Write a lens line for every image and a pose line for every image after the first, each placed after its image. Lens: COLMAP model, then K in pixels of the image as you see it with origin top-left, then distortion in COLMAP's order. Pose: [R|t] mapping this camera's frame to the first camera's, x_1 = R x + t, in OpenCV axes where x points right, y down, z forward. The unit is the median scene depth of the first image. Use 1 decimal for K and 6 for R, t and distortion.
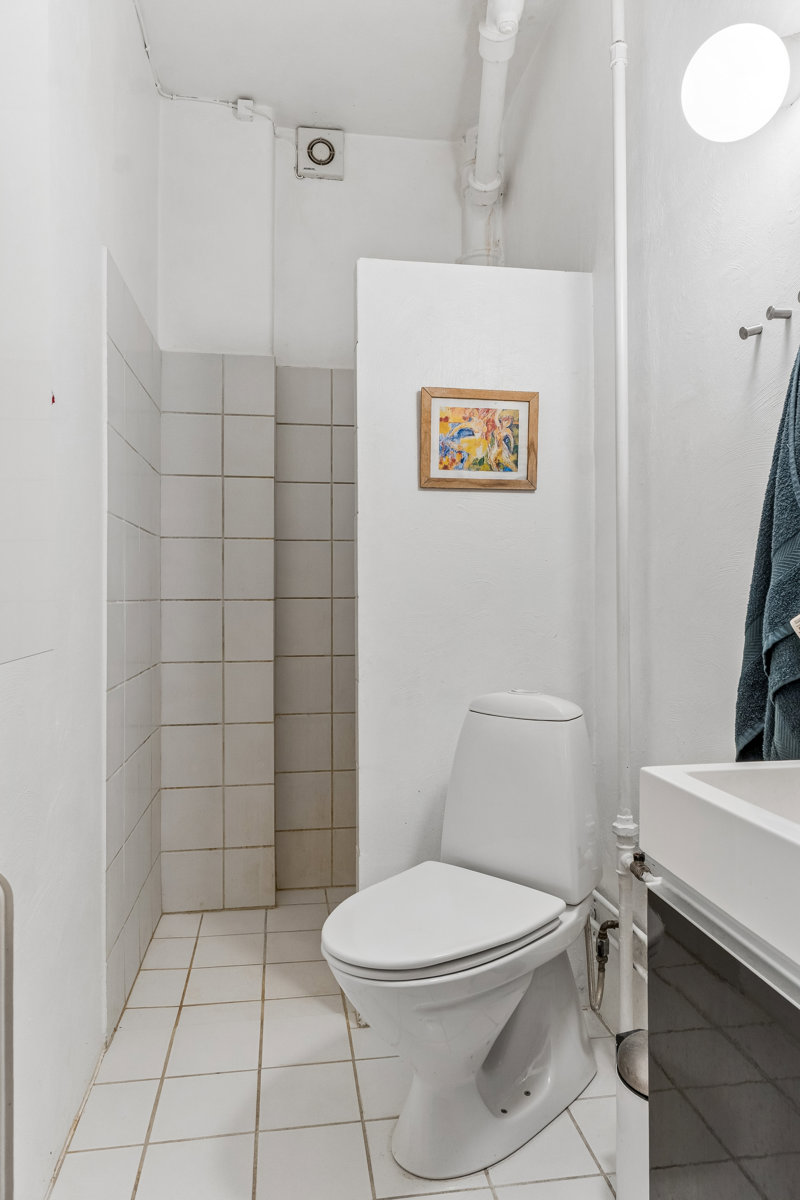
lens RADIAL K [[806.6, 0, 403.1], [0, 806.6, 598.8], [0, 0, 1]] dist [0.002663, -0.000614]
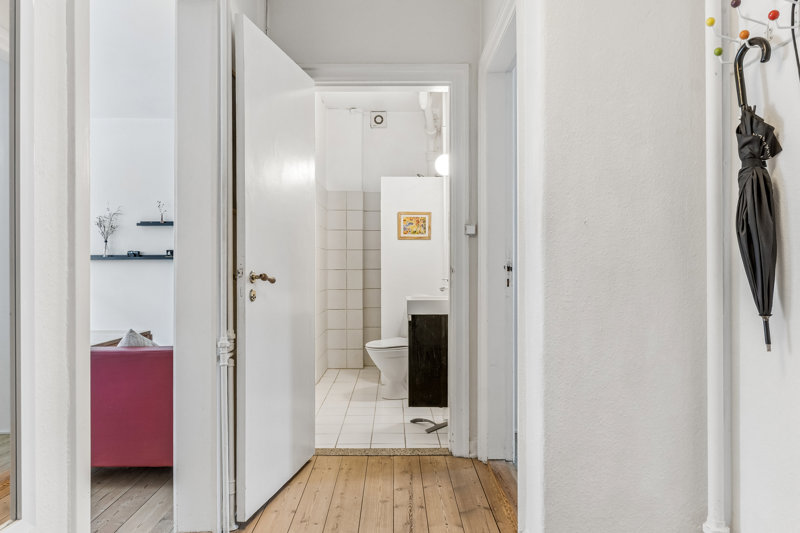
lens RADIAL K [[537.8, 0, 399.1], [0, 537.8, 265.8], [0, 0, 1]] dist [0.002663, -0.000614]
pose [[0.989938, -0.001606, -0.141495, 0.360591], [0.001580, 0.999999, -0.000301, -0.018196], [0.141495, 0.000074, 0.989939, -1.360763]]
